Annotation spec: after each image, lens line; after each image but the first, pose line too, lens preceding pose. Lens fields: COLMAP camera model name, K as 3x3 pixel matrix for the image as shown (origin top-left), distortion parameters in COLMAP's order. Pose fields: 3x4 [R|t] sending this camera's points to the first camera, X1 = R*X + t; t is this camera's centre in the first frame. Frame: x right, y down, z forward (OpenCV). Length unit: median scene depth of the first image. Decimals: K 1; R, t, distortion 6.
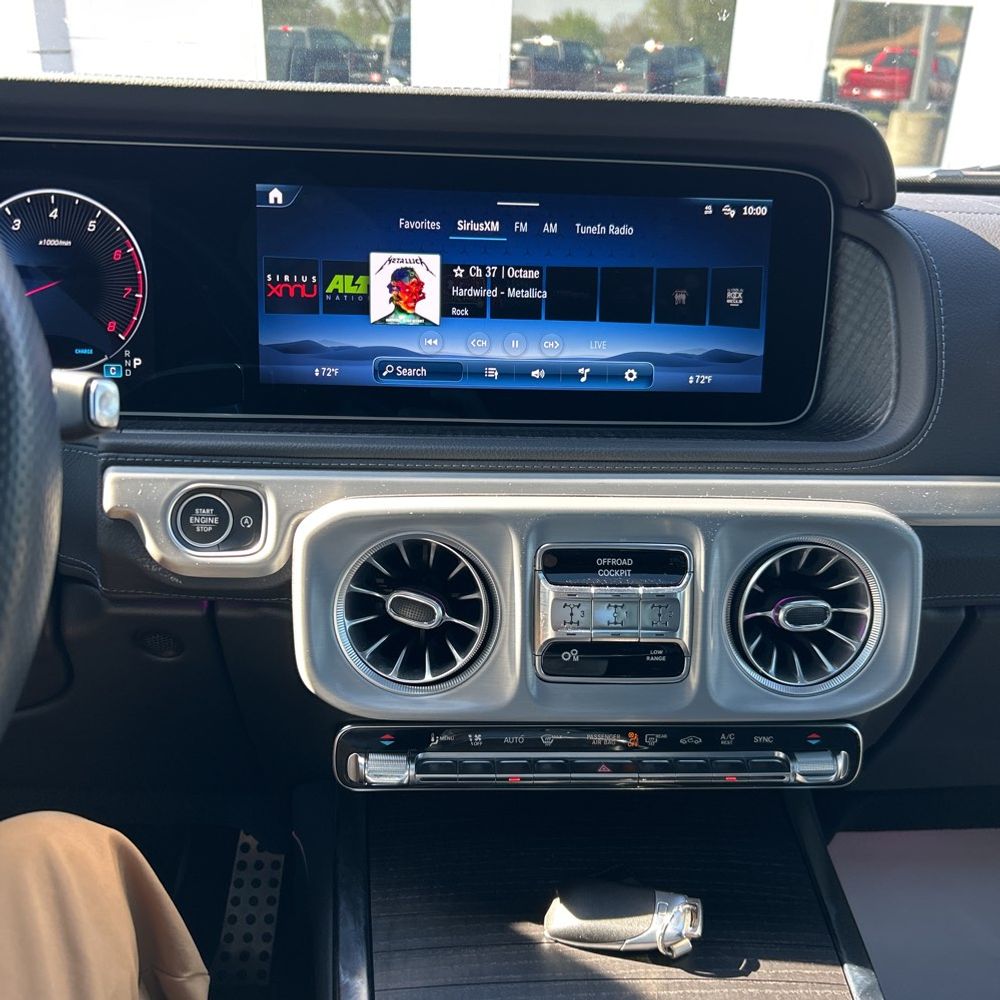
lens RADIAL K [[997.6, 0, 500.0], [0, 997.6, 500.0], [0, 0, 1]] dist [0.030154, -0.010873]
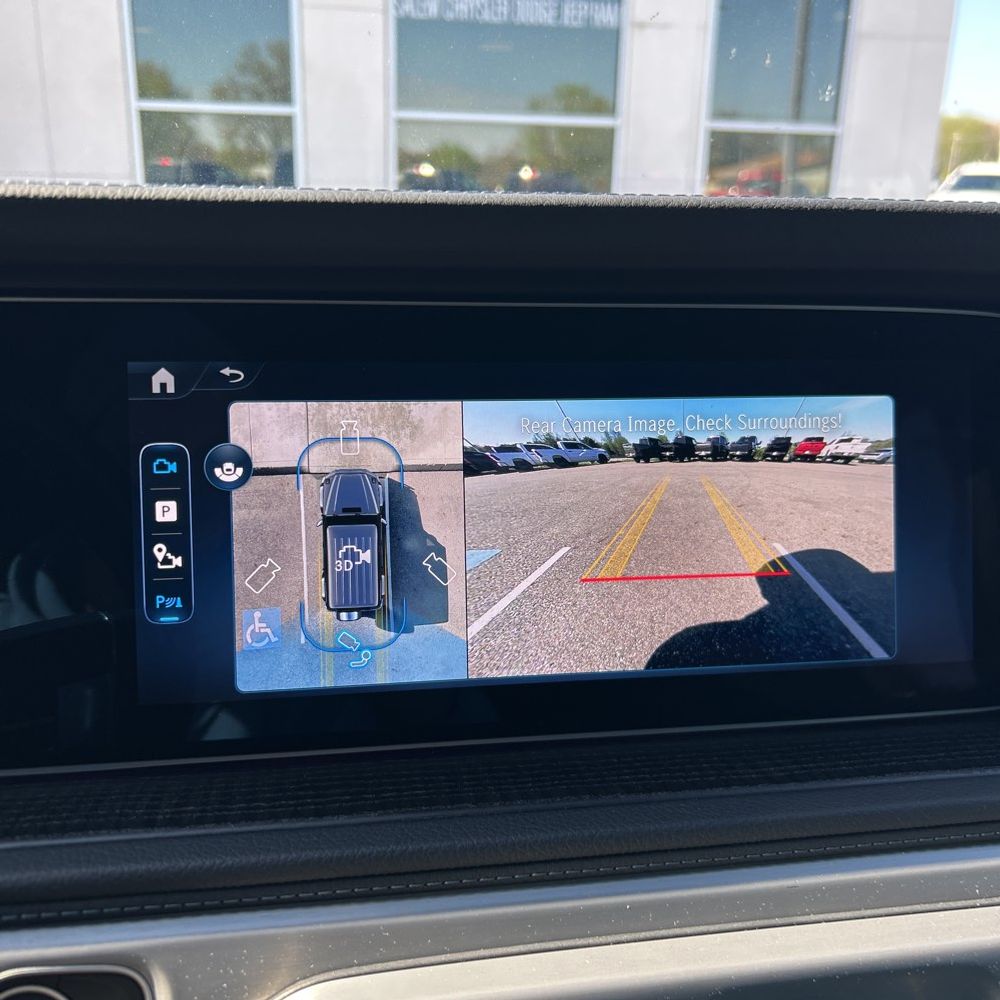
lens RADIAL K [[997.6, 0, 500.0], [0, 997.6, 500.0], [0, 0, 1]] dist [0.030154, -0.010873]
pose [[0.993181, -0.046071, 0.107090, -0.097352], [0.057862, 0.992274, -0.109744, -0.161947], [-0.101206, 0.115192, 0.988174, 0.423300]]
